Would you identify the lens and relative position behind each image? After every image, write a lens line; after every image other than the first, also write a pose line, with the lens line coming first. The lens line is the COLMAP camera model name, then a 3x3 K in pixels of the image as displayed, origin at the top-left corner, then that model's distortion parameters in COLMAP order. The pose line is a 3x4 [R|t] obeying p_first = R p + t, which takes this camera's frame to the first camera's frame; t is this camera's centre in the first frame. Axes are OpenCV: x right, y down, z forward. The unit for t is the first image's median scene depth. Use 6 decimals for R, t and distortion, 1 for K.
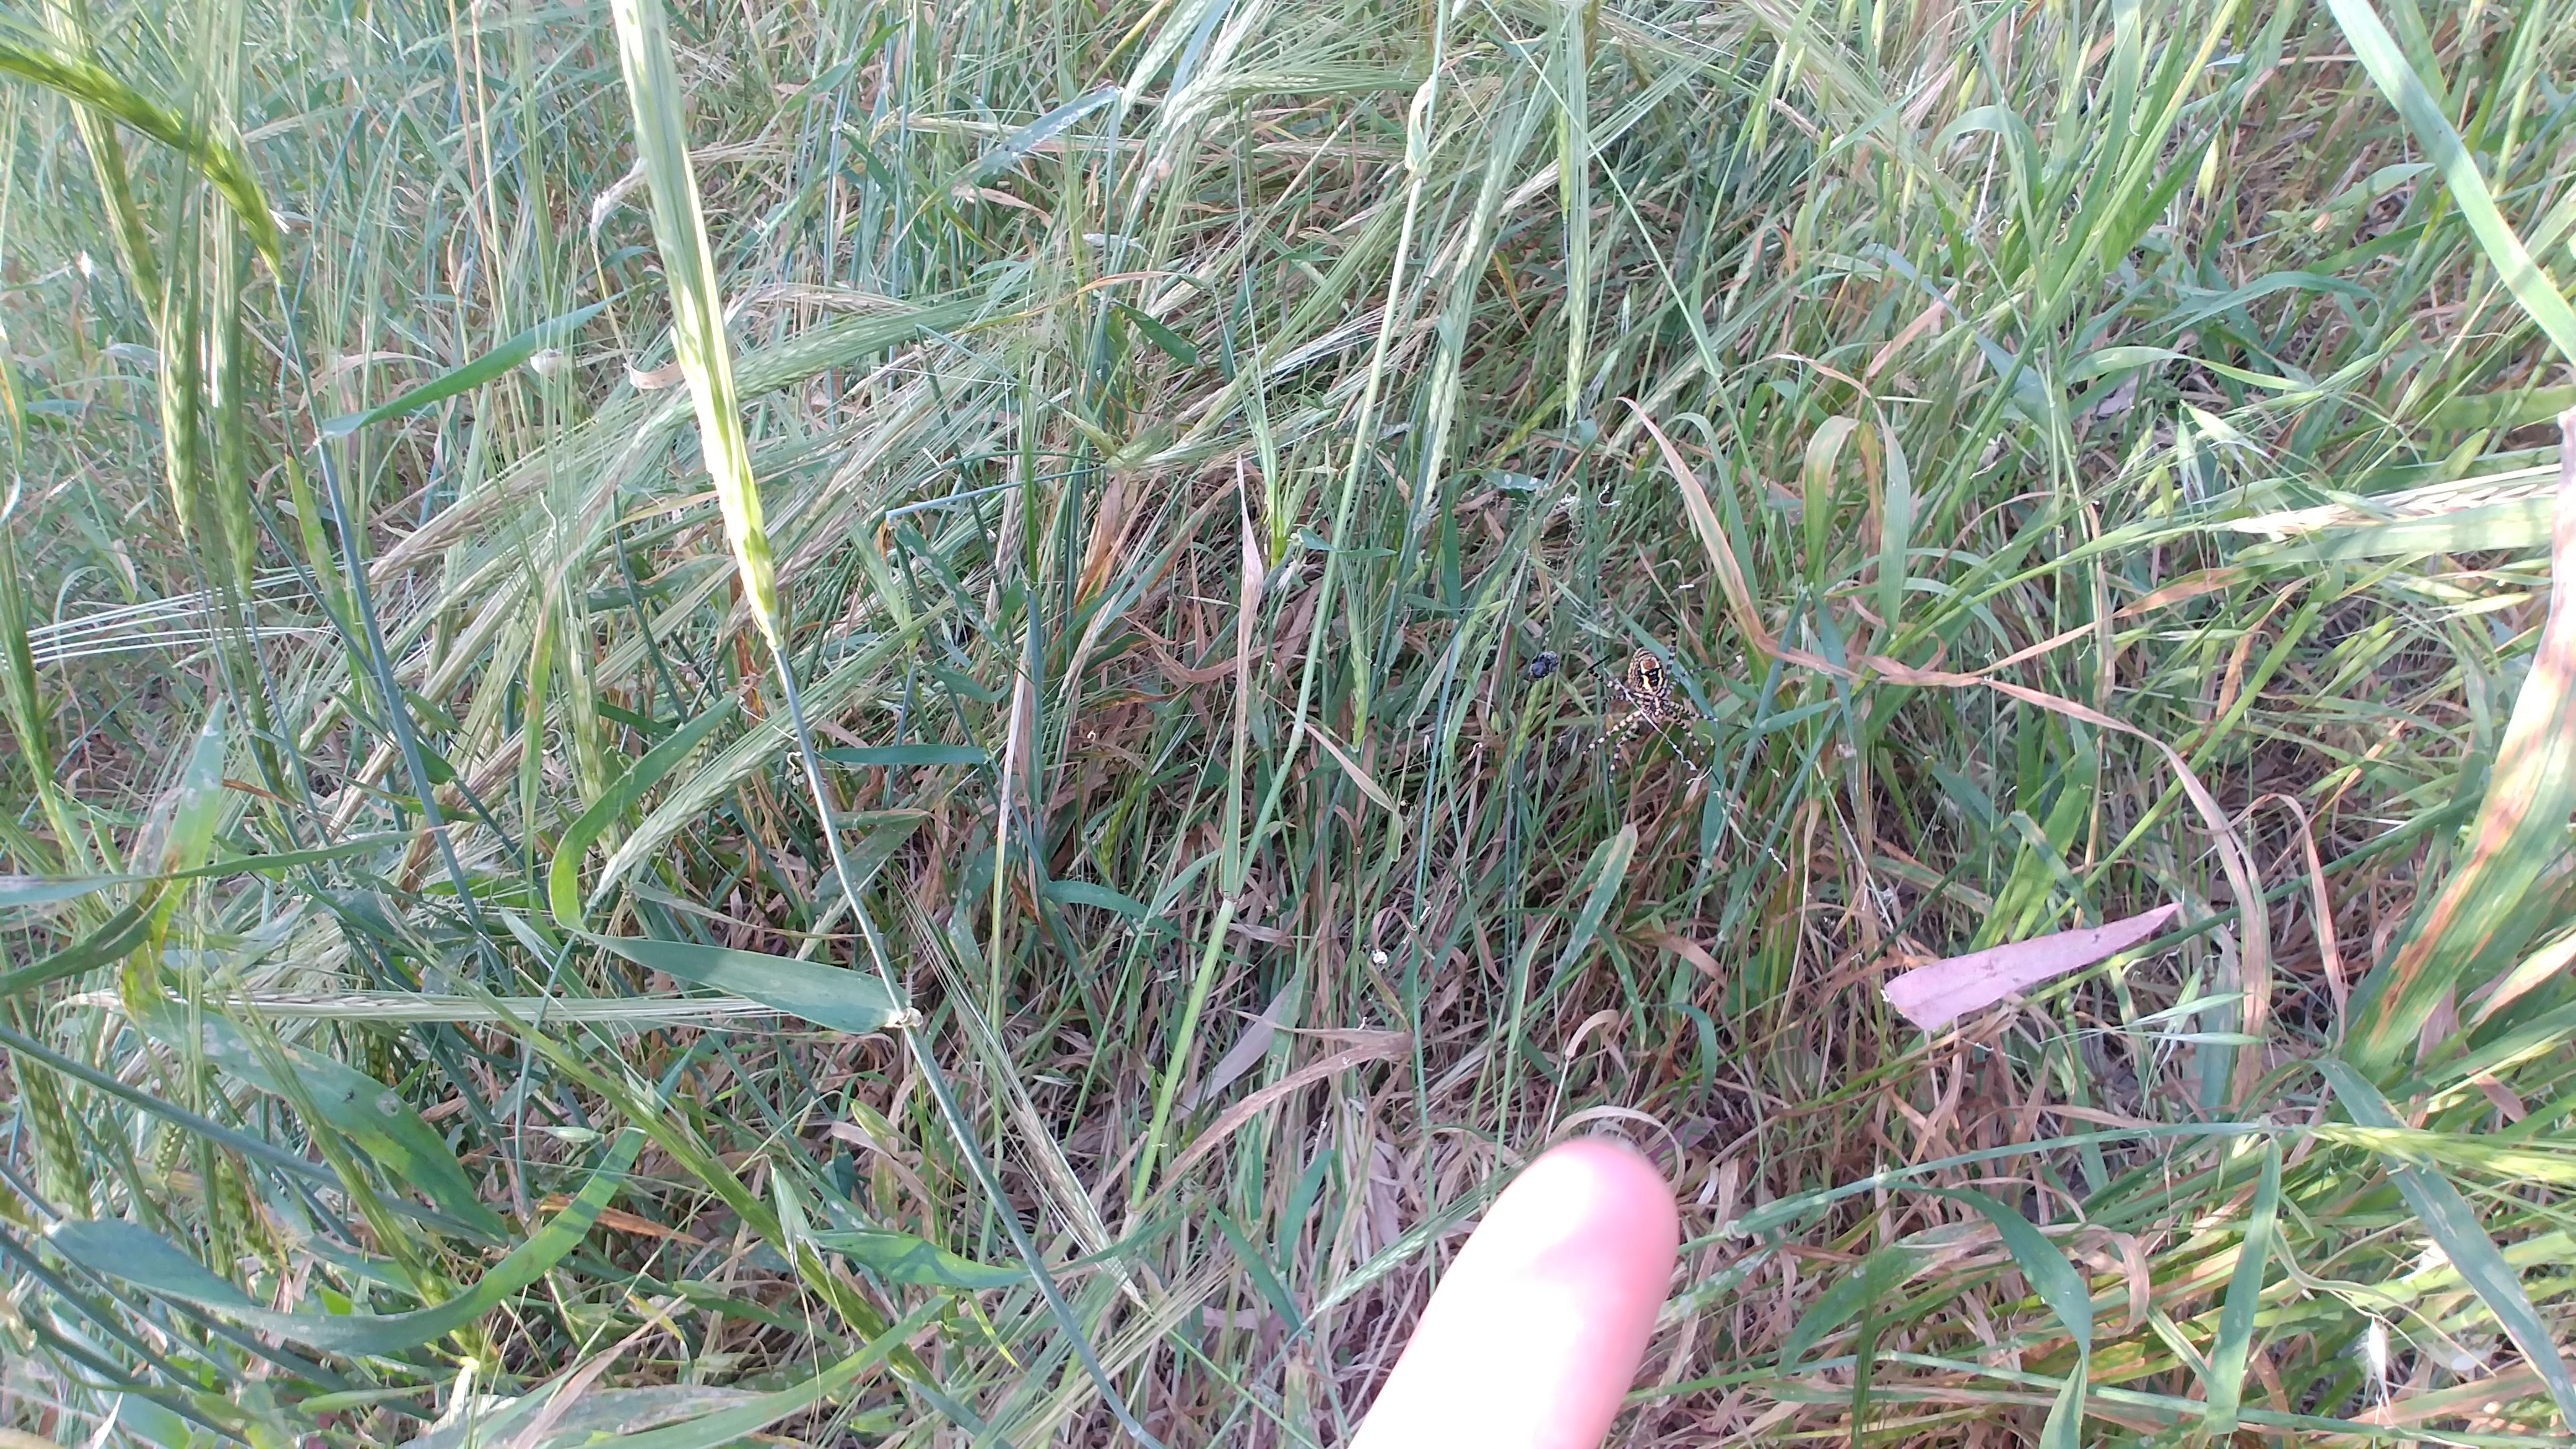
lens RADIAL K [[1181.5, 0, 1307.1], [0, 1181.5, 725.5], [0, 0, 1]] dist [-0.042472, -0.029995]
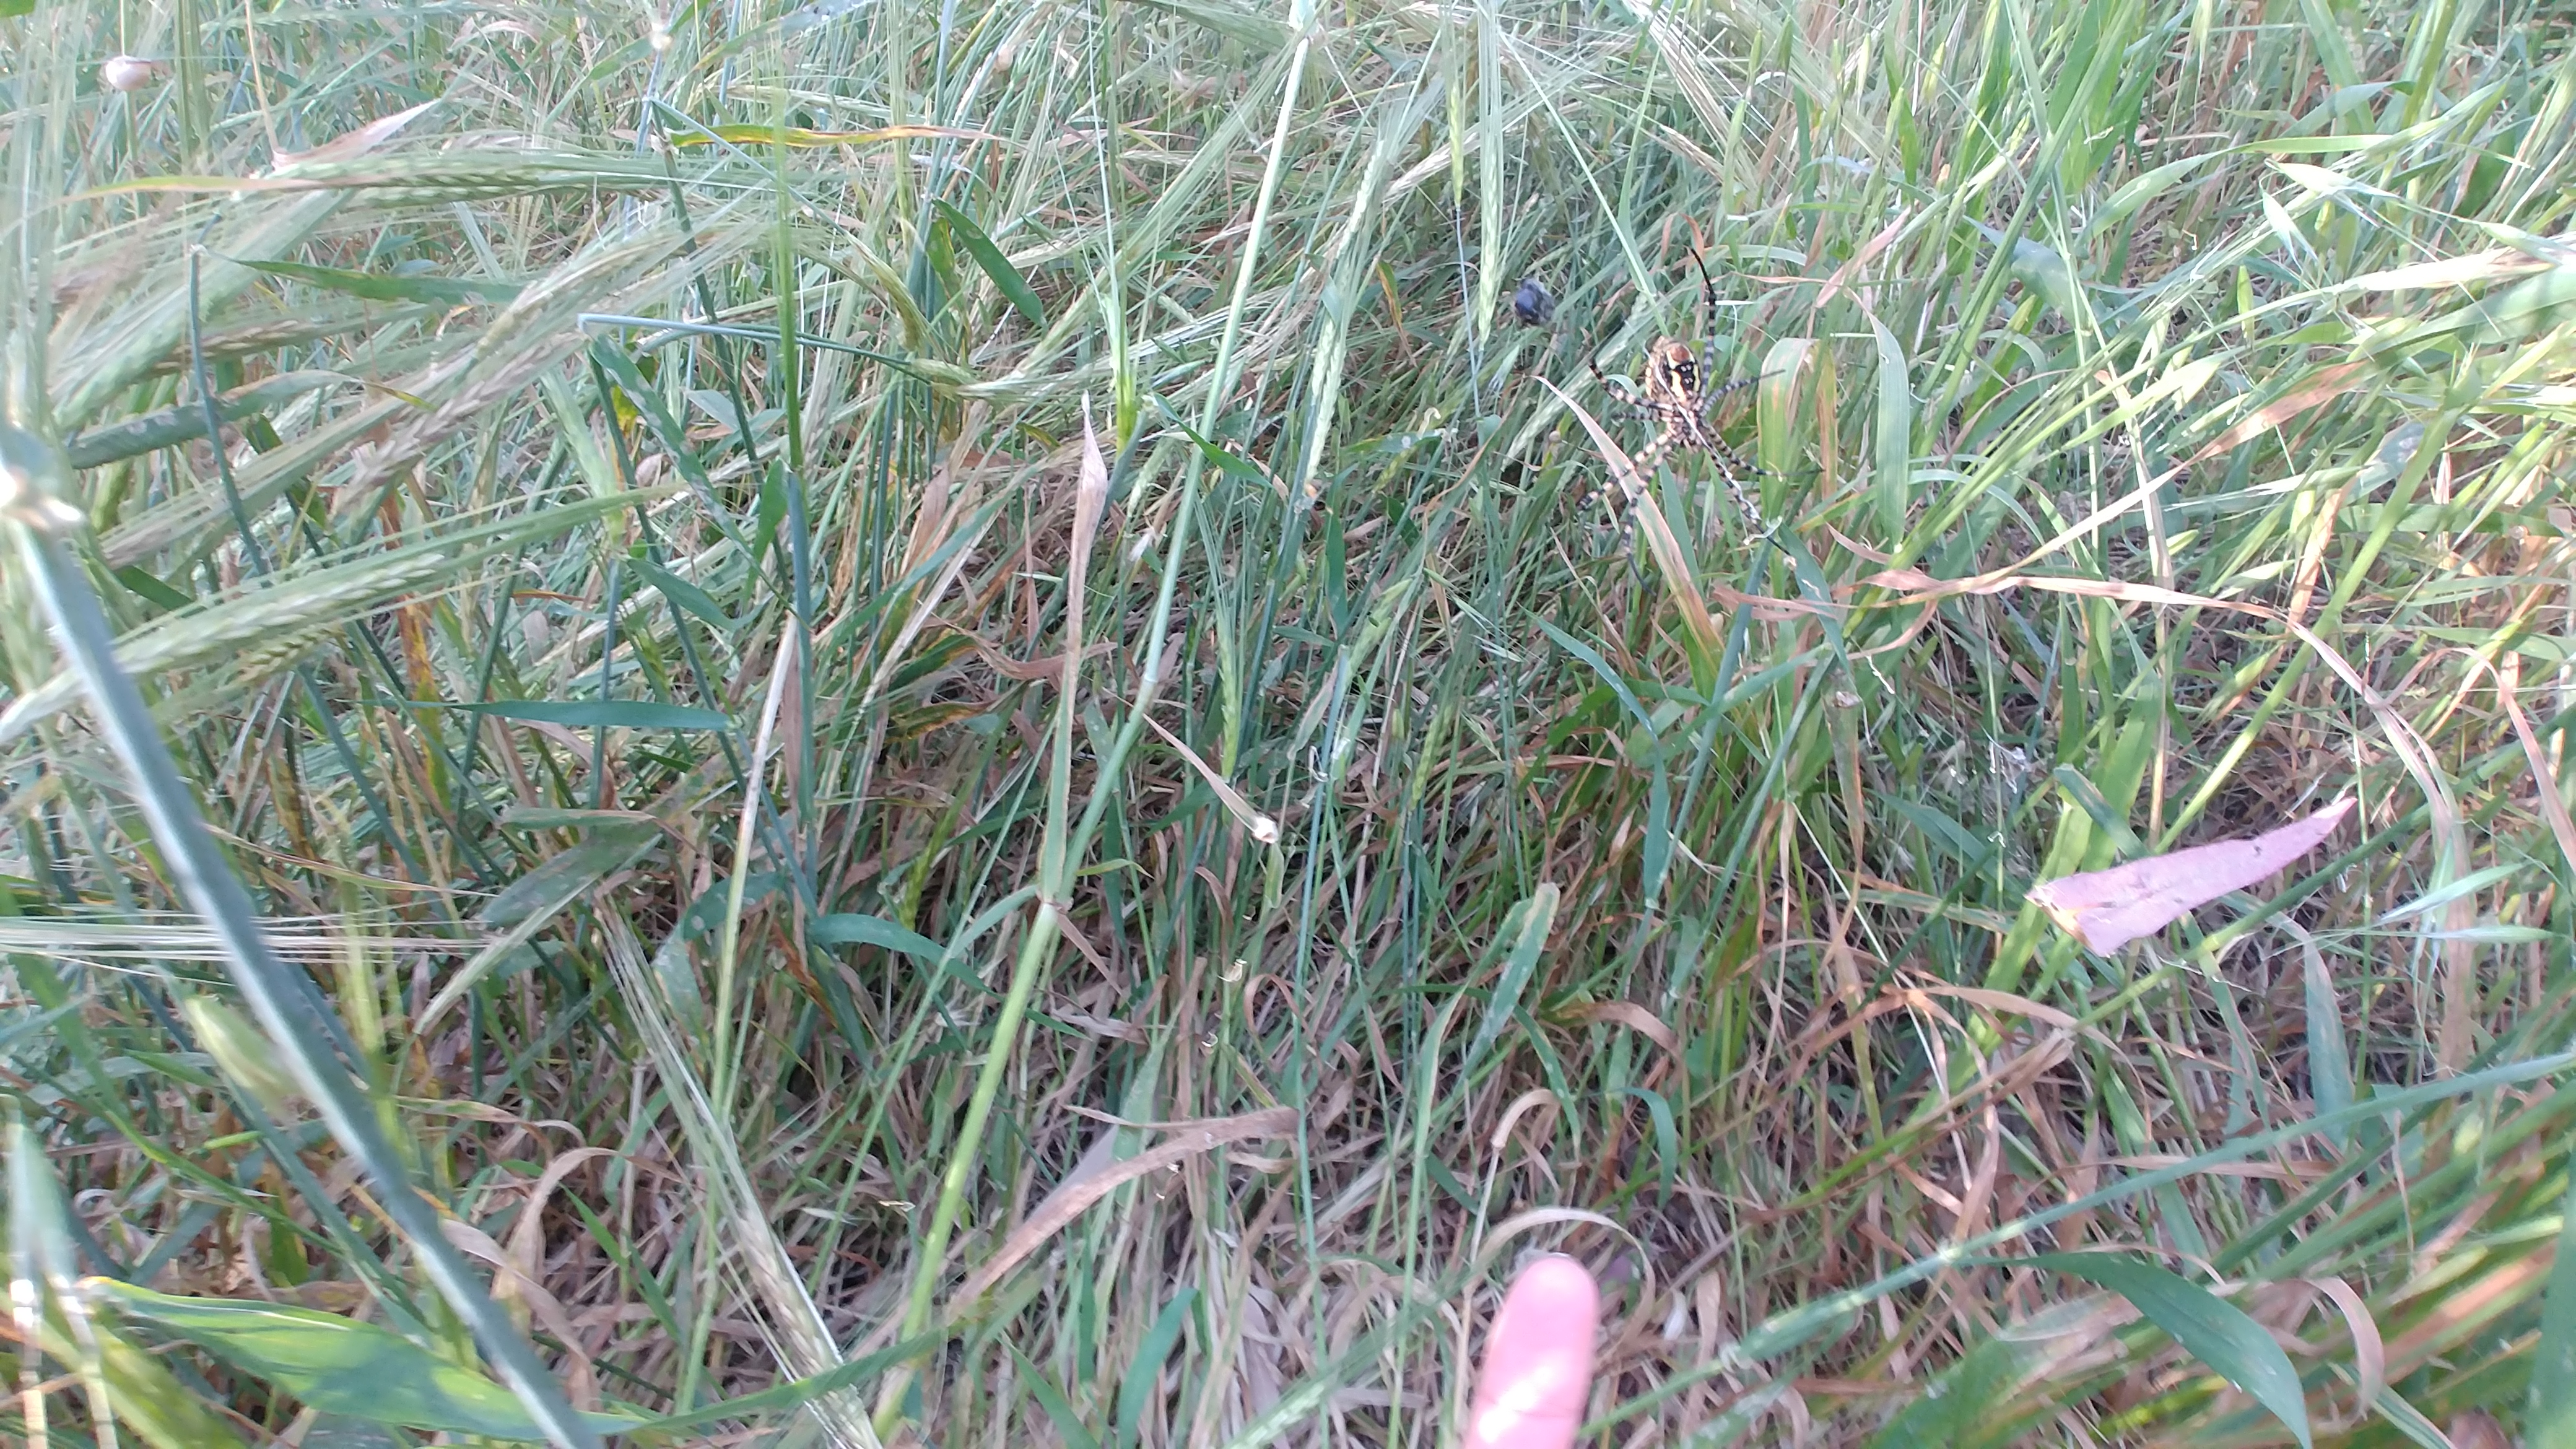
lens RADIAL K [[1181.5, 0, 1307.1], [0, 1181.5, 725.5], [0, 0, 1]] dist [-0.042472, -0.029995]
pose [[0.994072, 0.009630, 0.108296, 0.007896], [0.006592, 0.988899, -0.148440, 0.096002], [-0.108523, 0.148274, 0.982974, 0.164295]]
